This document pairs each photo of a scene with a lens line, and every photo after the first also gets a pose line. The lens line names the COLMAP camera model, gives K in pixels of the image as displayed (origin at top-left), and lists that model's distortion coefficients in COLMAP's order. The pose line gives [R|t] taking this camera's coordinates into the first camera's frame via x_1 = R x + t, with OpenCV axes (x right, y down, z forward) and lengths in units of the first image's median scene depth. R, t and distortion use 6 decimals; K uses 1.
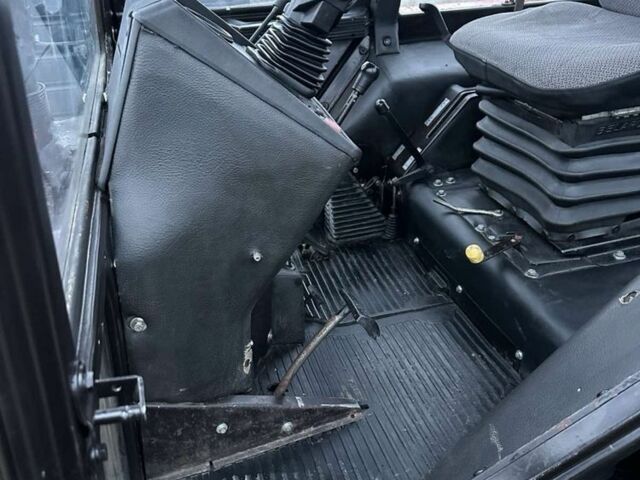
lens RADIAL K [[608.7, 0, 319.6], [0, 608.7, 232.8], [0, 0, 1]] dist [0.208531, -0.419179]
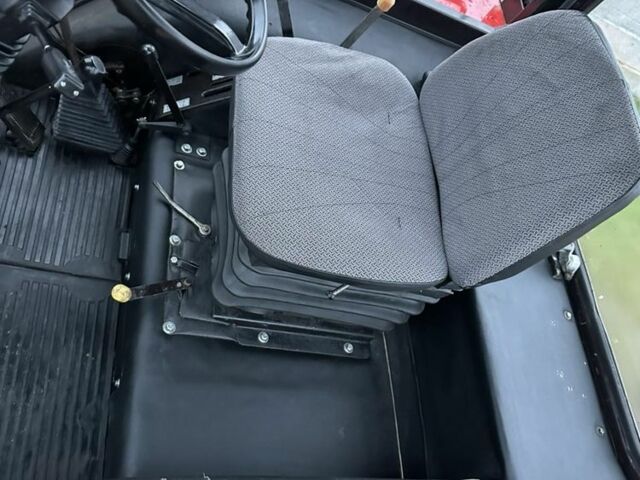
lens RADIAL K [[608.7, 0, 319.6], [0, 608.7, 232.8], [0, 0, 1]] dist [0.208531, -0.419179]
pose [[0.842470, 0.435488, 0.317167, 0.139707], [-0.531596, 0.767545, 0.358162, -0.460877], [-0.087465, -0.470345, 0.878137, 0.148829]]
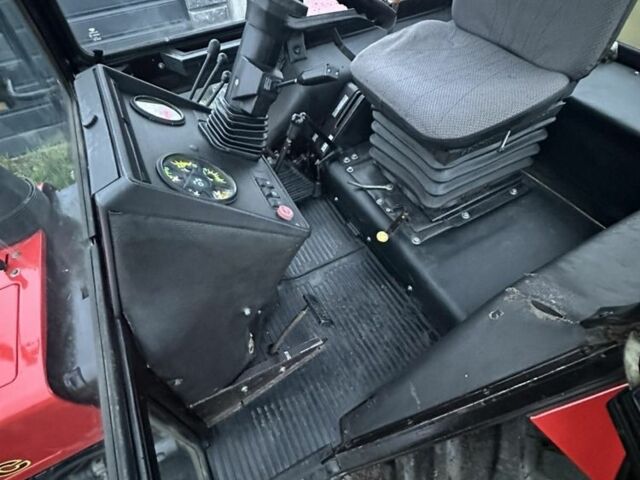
lens RADIAL K [[343.2, 0, 320.0], [0, 343.2, 240.0], [0, 0, 1]] dist [-0.001932, -0.000497]
pose [[0.976891, -0.175678, 0.121744, -0.004637], [0.115969, 0.914111, 0.388526, -0.261088], [-0.179543, -0.365429, 0.913360, 0.207261]]
